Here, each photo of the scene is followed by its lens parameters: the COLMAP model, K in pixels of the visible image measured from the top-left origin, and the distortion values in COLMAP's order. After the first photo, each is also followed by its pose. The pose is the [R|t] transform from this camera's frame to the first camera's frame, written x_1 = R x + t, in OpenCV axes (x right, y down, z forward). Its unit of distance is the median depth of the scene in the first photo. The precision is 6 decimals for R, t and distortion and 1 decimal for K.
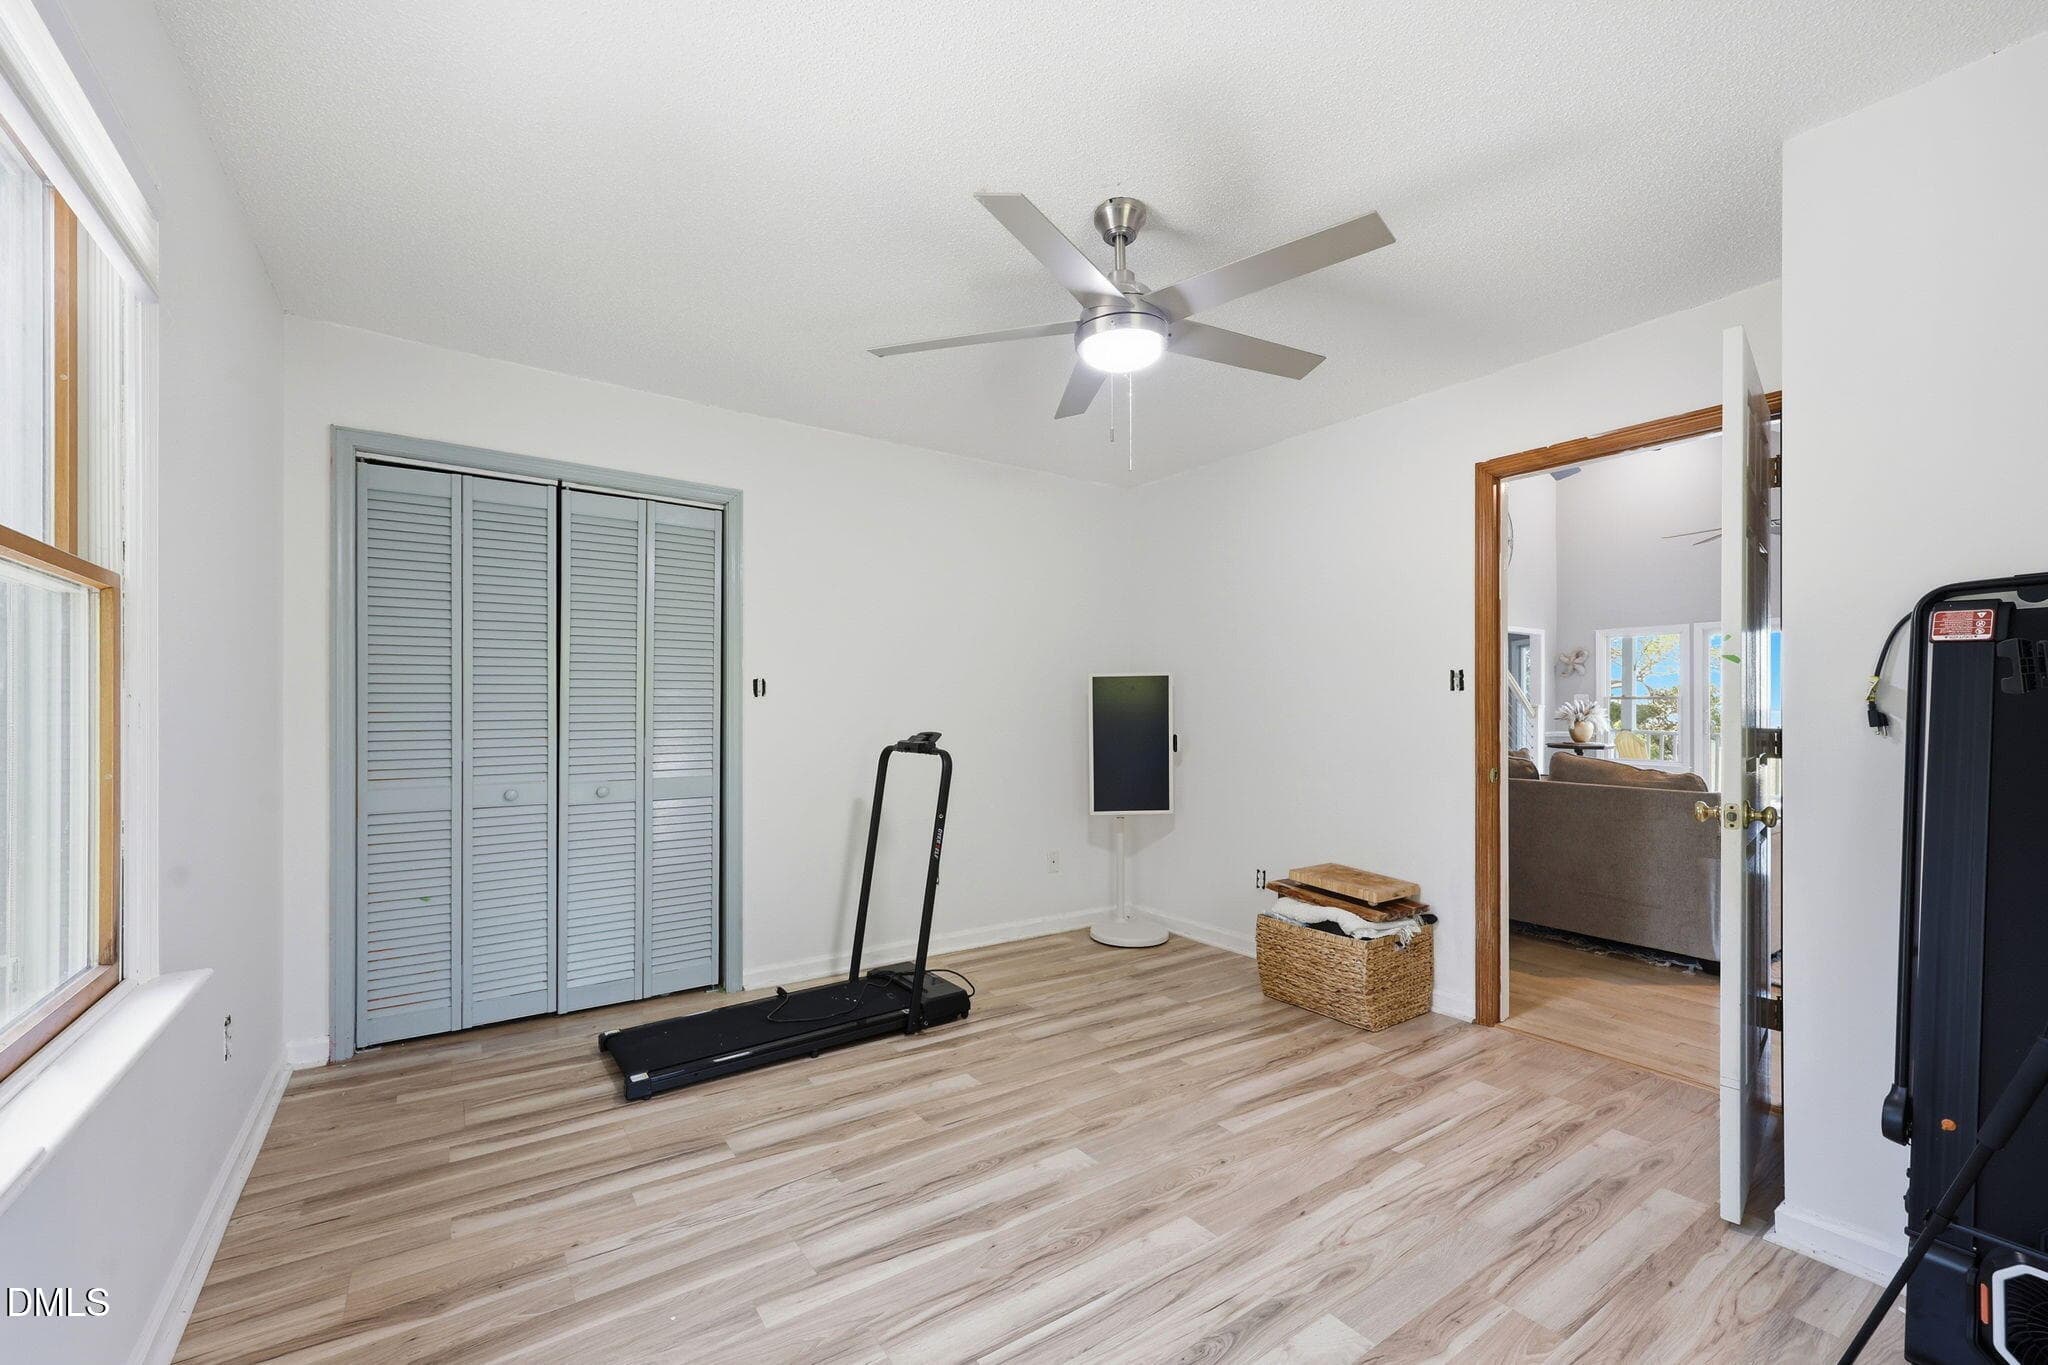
lens RADIAL K [[854.8, 0, 1025.5], [0, 854.8, 698.5], [0, 0, 1]] dist [0.008782, -0.000100]
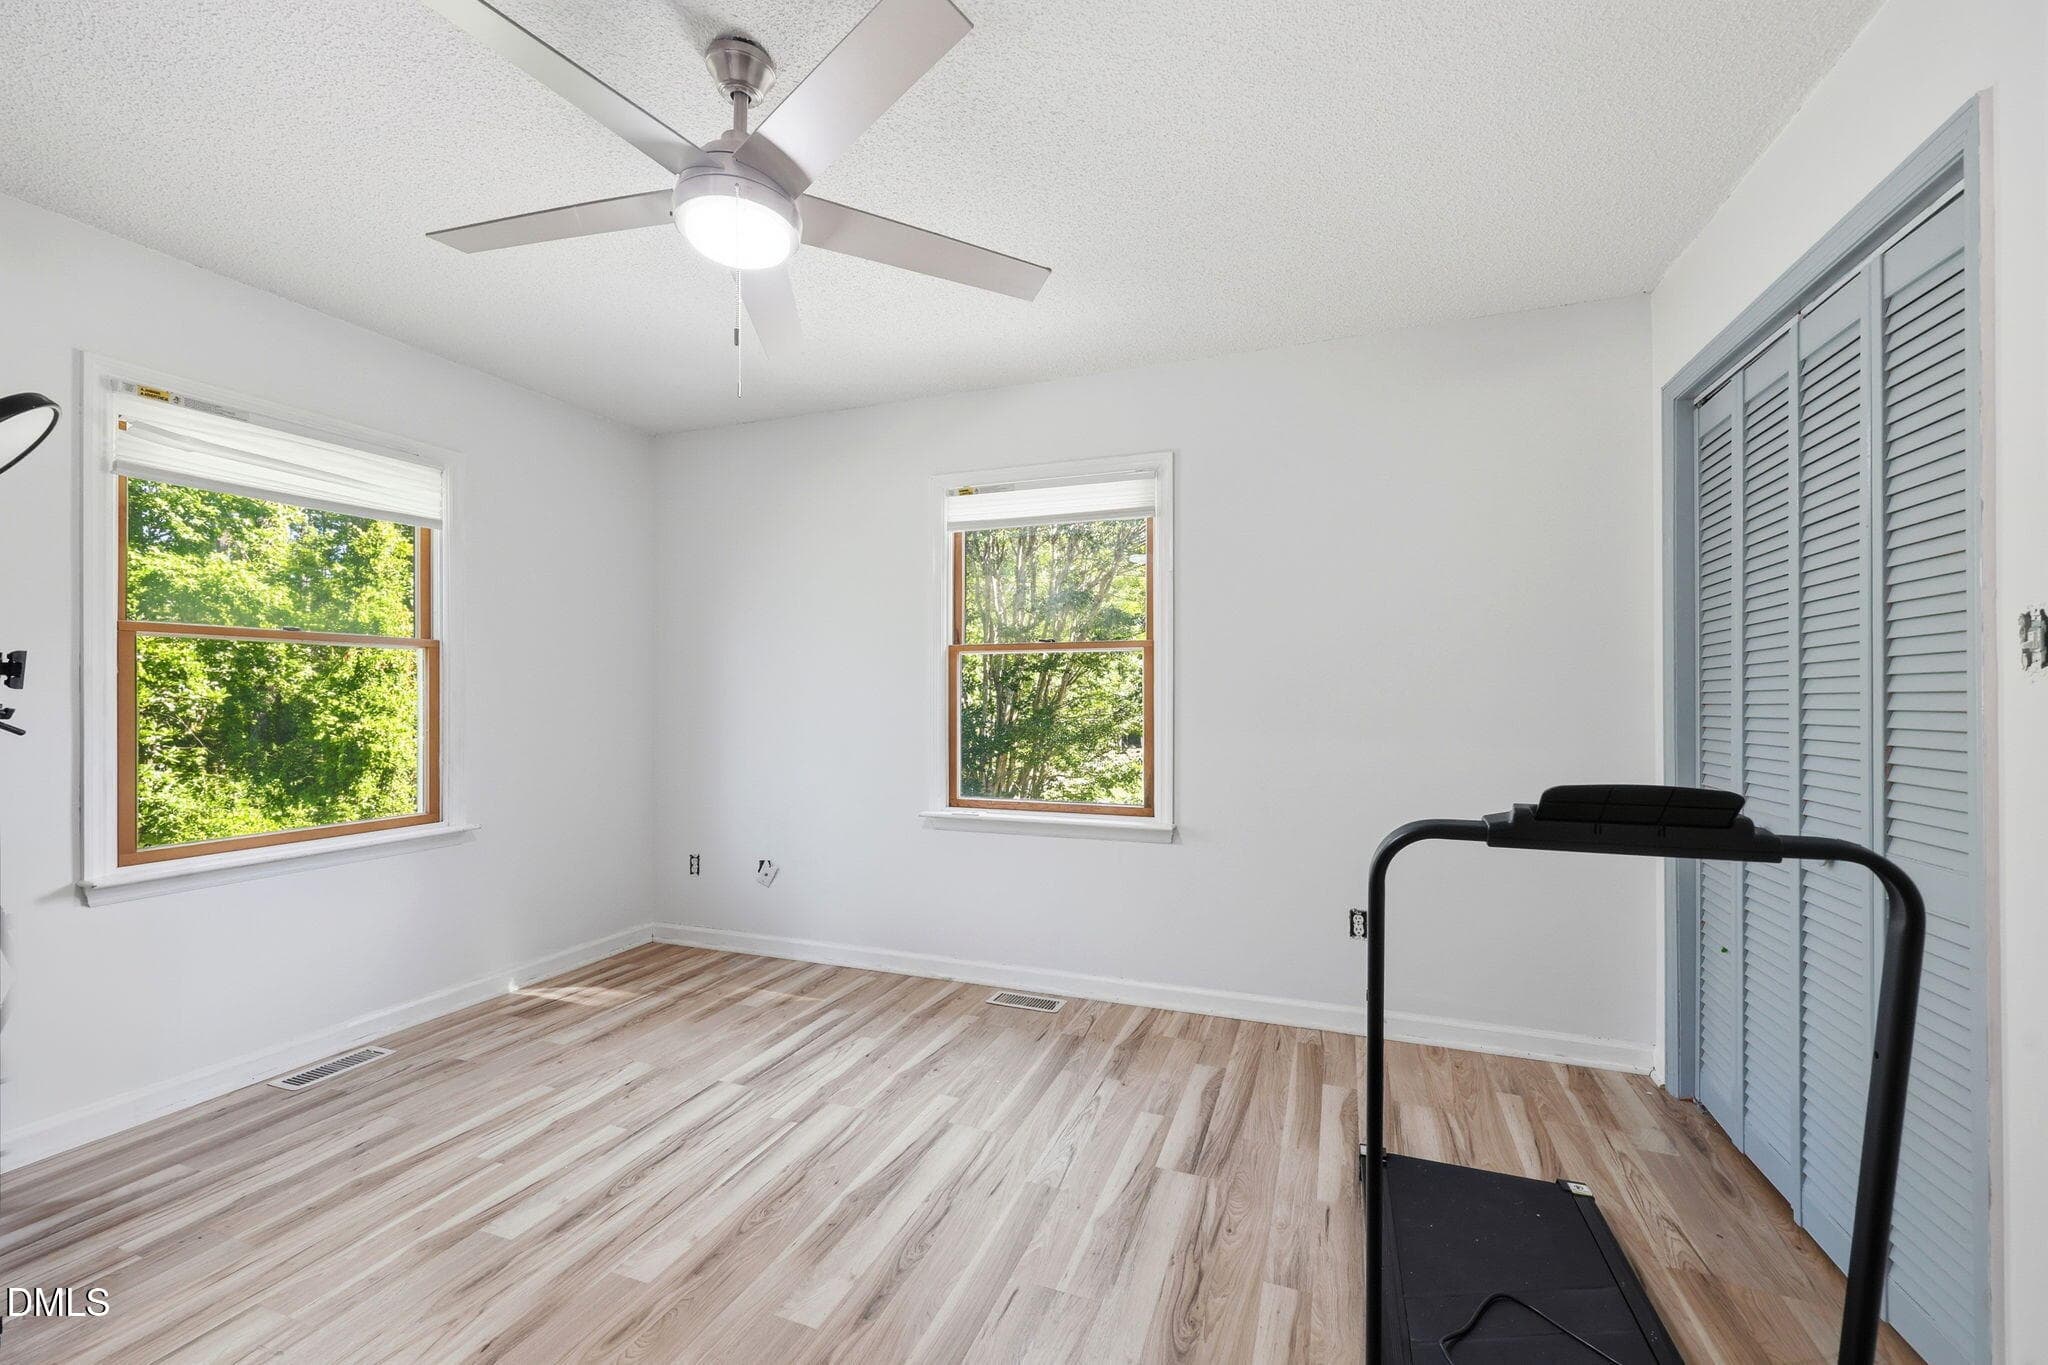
lens RADIAL K [[854.8, 0, 1038.2], [0, 854.8, 692.1], [0, 0, 1]] dist [0.008782, -0.000100]
pose [[-0.819307, -0.000712, -0.573354, 0.366550], [0.004349, 0.999963, -0.007456, 0.009115], [0.573338, -0.008602, -0.819274, 1.961708]]
